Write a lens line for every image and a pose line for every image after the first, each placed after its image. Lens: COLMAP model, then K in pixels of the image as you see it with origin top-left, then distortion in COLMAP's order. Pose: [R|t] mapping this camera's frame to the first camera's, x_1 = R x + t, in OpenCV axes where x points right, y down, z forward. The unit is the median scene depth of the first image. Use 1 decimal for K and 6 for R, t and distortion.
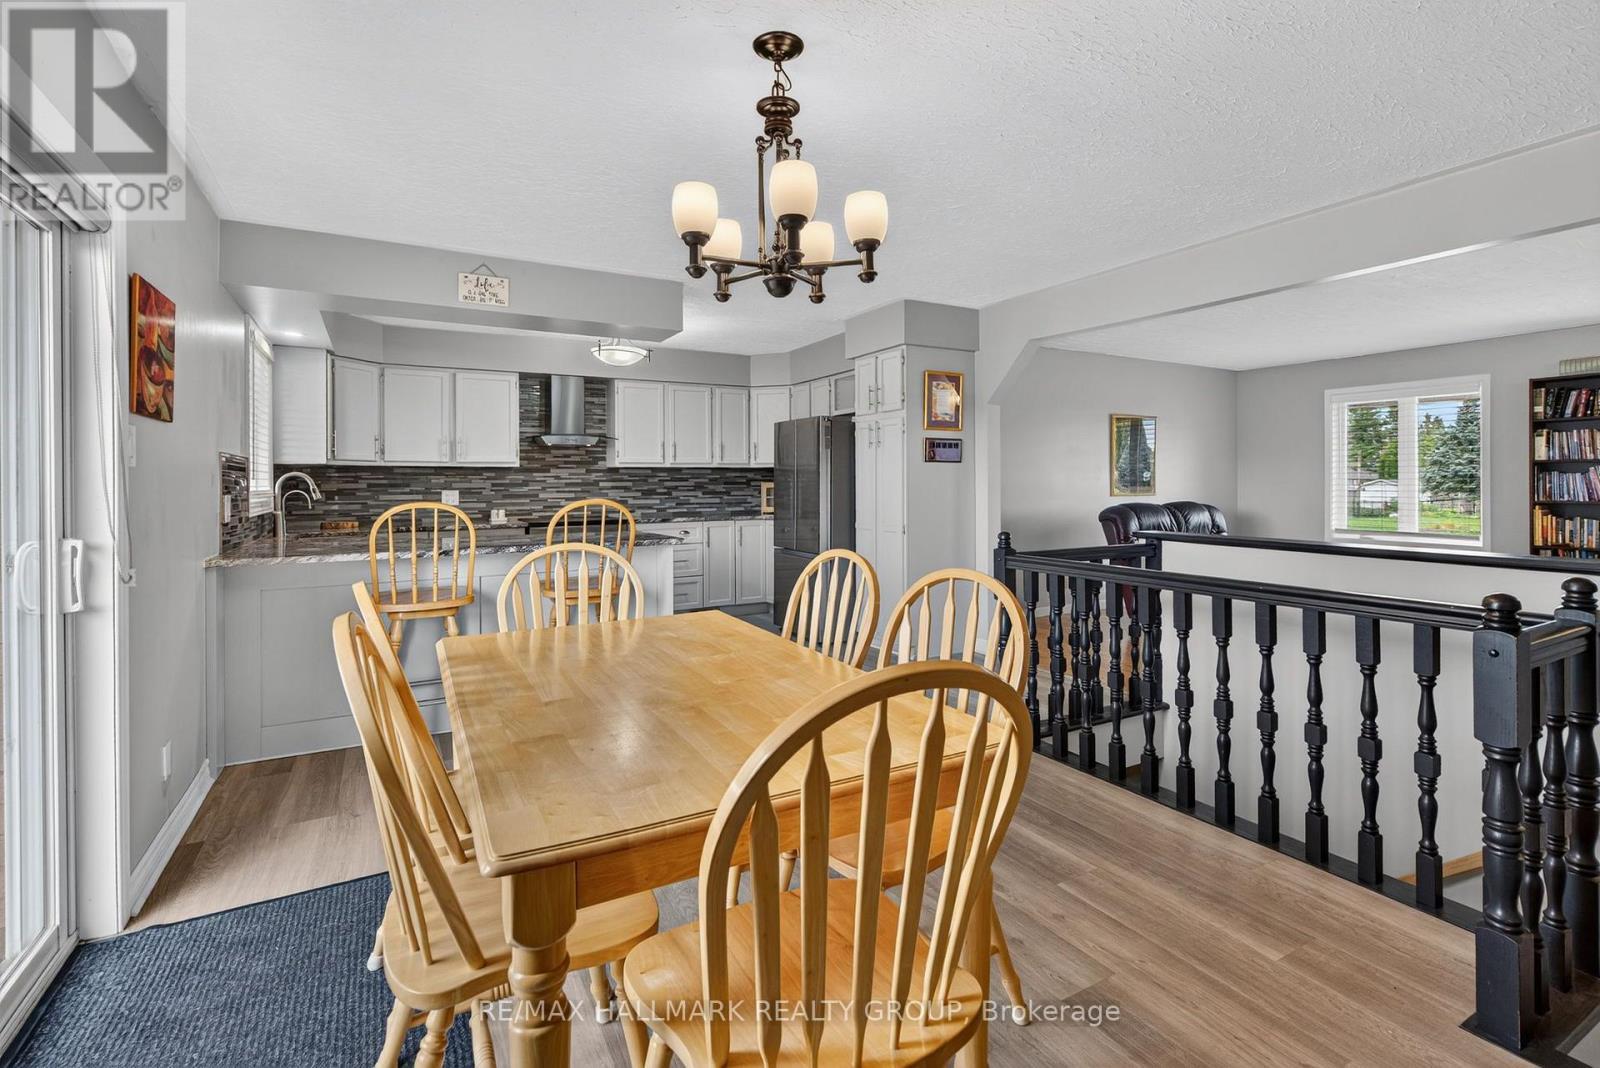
lens RADIAL K [[730.0, 0, 815.9], [0, 730.0, 480.9], [0, 0, 1]] dist [0.000439, 0.000012]
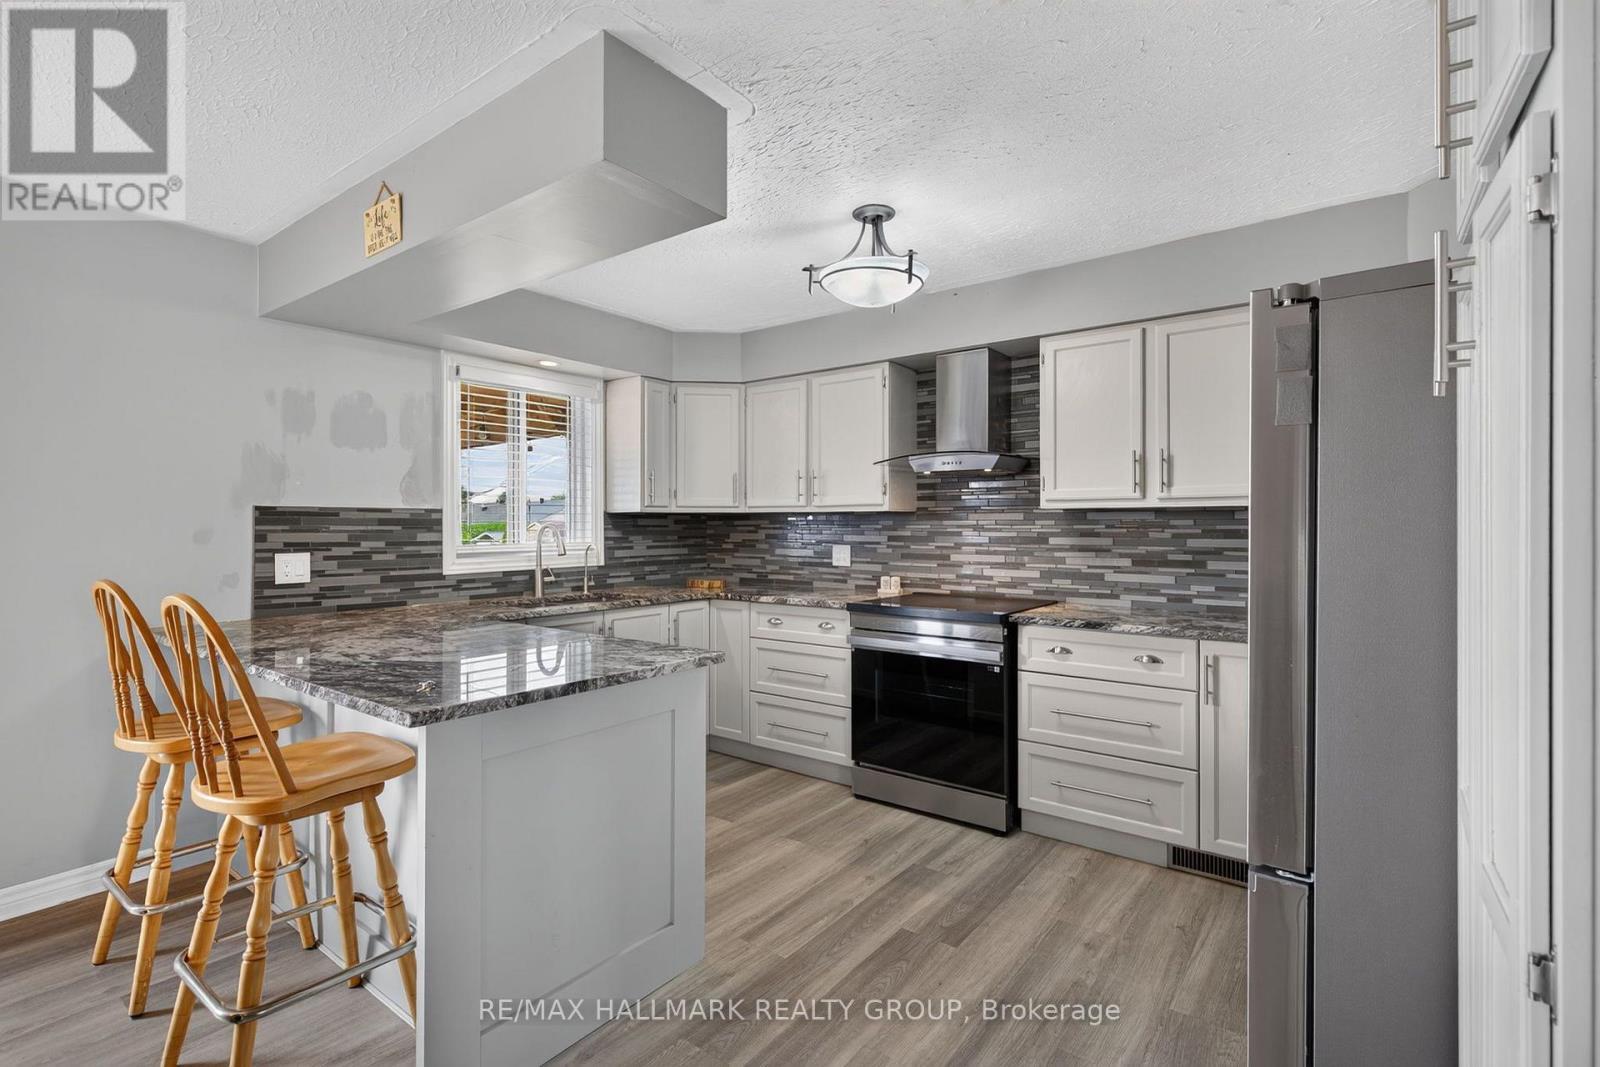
lens RADIAL K [[743.3, 0, 794.2], [0, 743.3, 521.1], [0, 0, 1]] dist [0.025107, 0.000001]
pose [[0.398967, 0.002640, -0.916961, 0.139408], [-0.003576, 0.999993, 0.001323, -0.010528], [0.916958, 0.002751, 0.398974, 0.620871]]
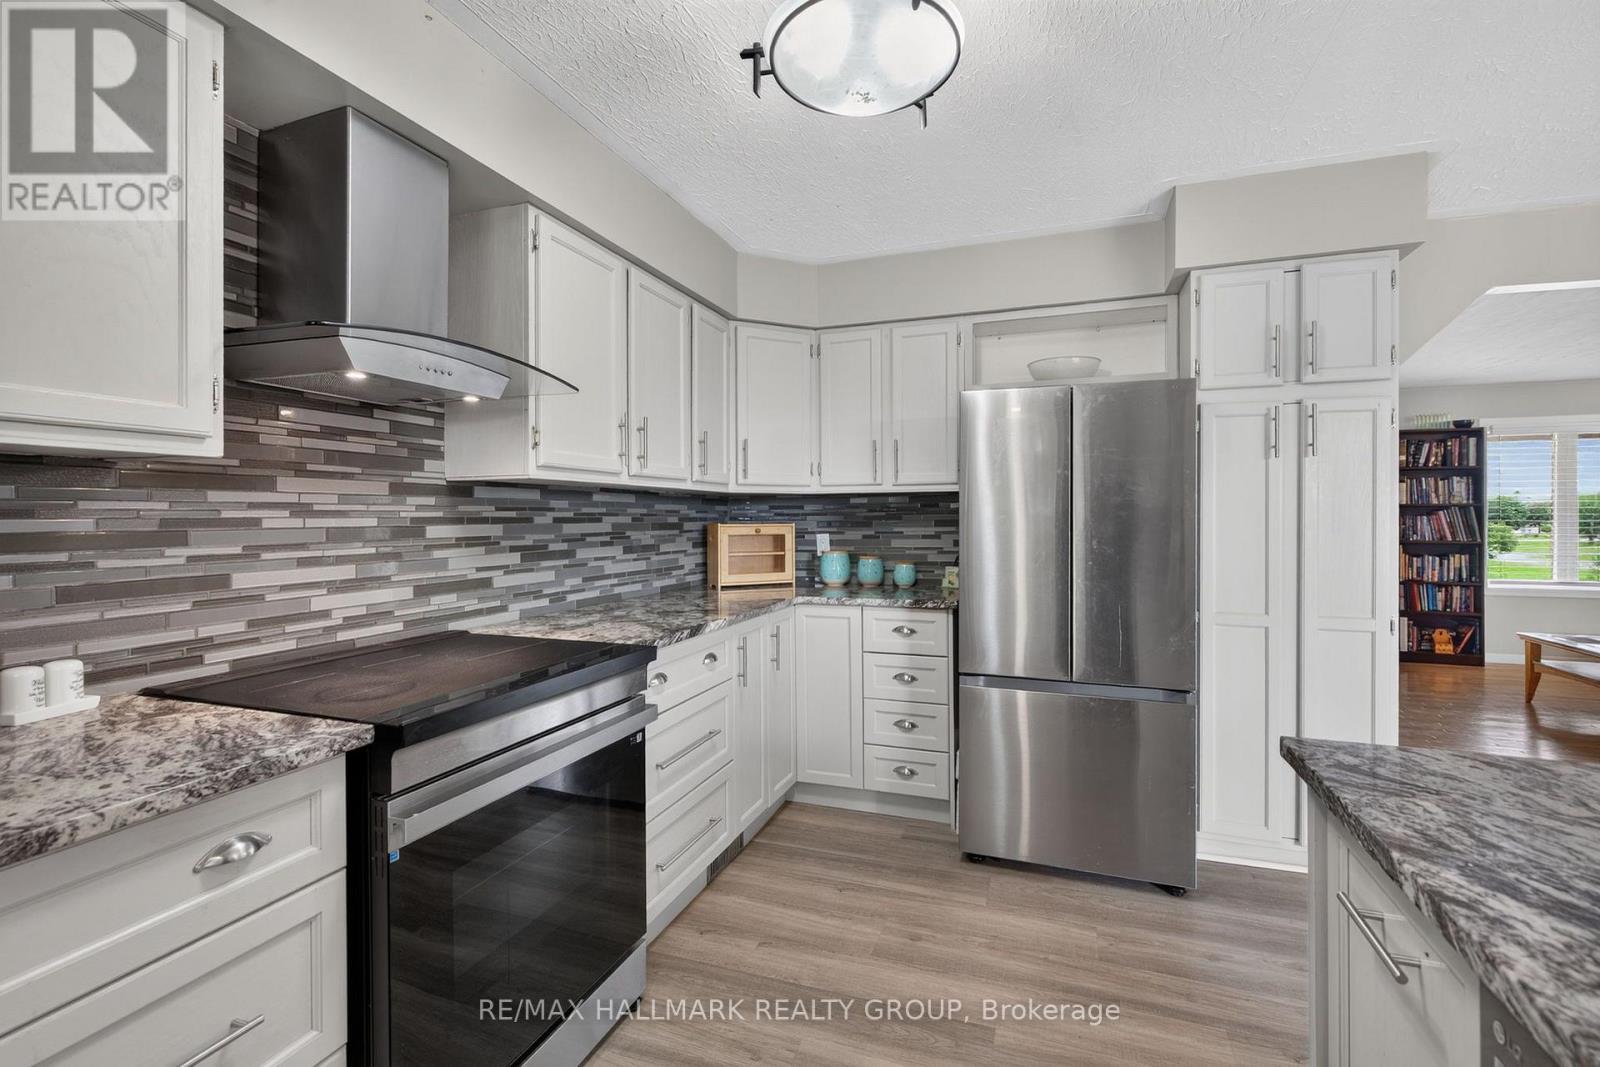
lens RADIAL K [[731.8, 0, 795.9], [0, 731.8, 526.9], [0, 0, 1]] dist [0.011806, 0.001133]
pose [[0.762908, -0.003987, 0.646495, -0.389243], [-0.004360, 0.999927, 0.011312, -0.002116], [-0.646493, -0.011449, 0.762834, 0.671529]]
